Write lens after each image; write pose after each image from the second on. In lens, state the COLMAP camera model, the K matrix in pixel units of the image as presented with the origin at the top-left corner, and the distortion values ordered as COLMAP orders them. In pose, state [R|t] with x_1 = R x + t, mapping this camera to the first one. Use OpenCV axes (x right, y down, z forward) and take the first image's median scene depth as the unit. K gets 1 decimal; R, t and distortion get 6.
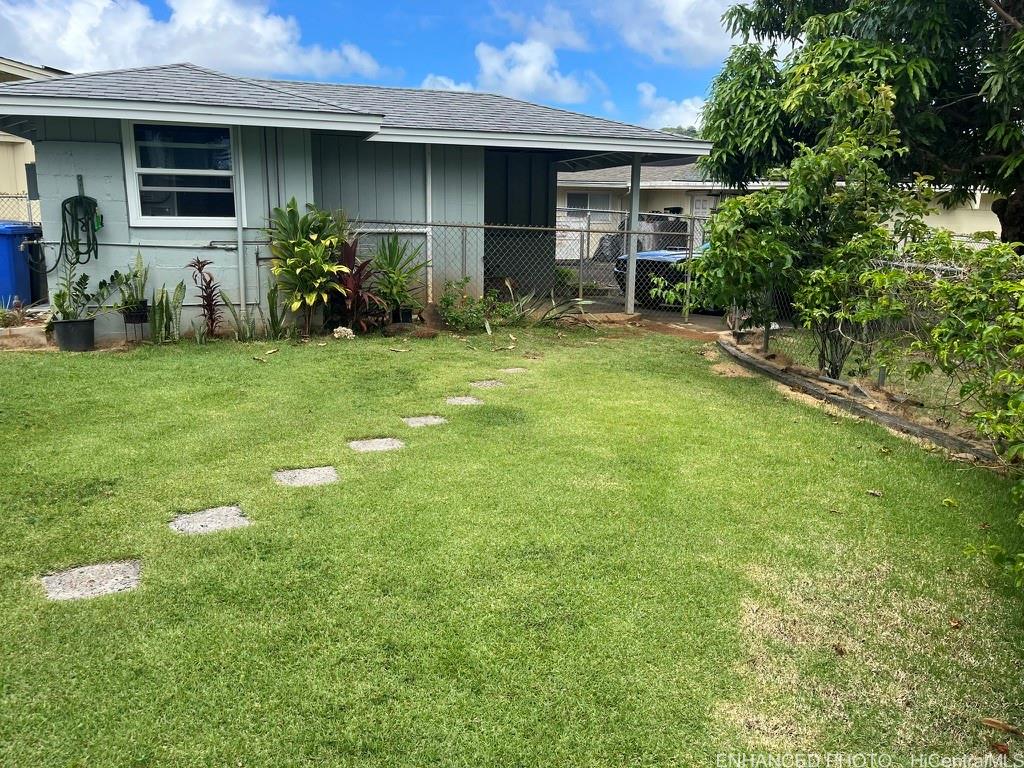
lens RADIAL K [[785.6, 0, 511.4], [0, 785.6, 365.9], [0, 0, 1]] dist [0.052633, -0.071694]
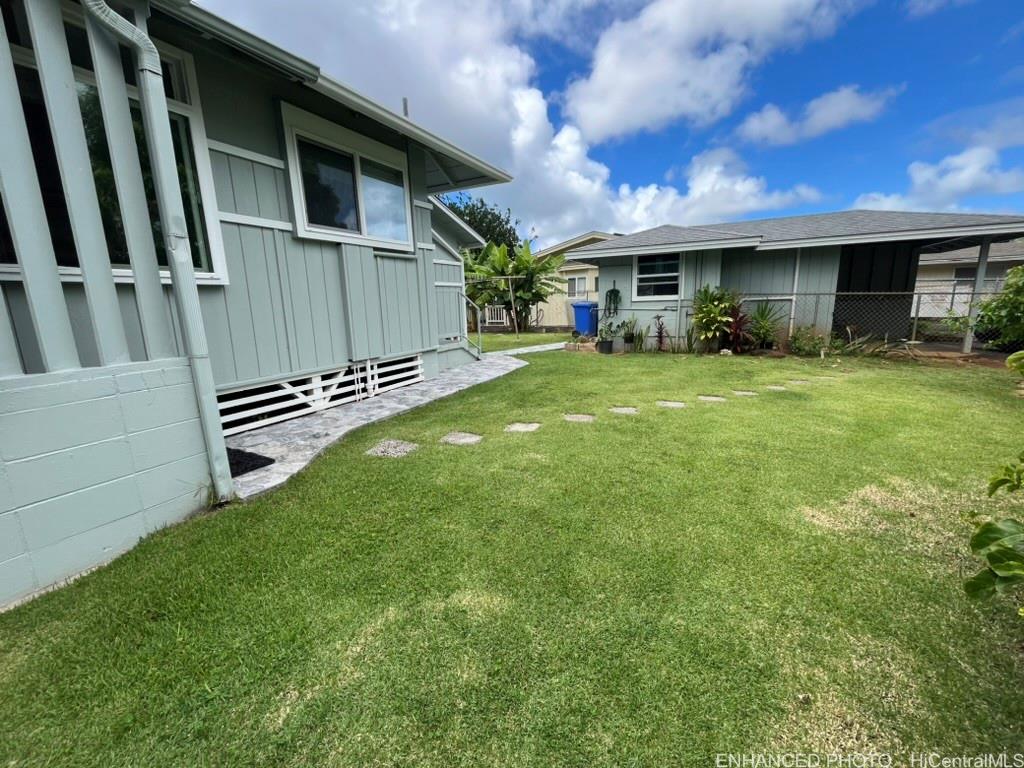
lens RADIAL K [[432.9, 0, 512.0], [0, 432.9, 384.0], [0, 0, 1]] dist [0.002524, 0.000015]
pose [[0.719313, 0.096888, -0.687896, 0.150780], [-0.091387, 0.994818, 0.044555, 0.036992], [0.688649, 0.030816, 0.724440, -0.132971]]
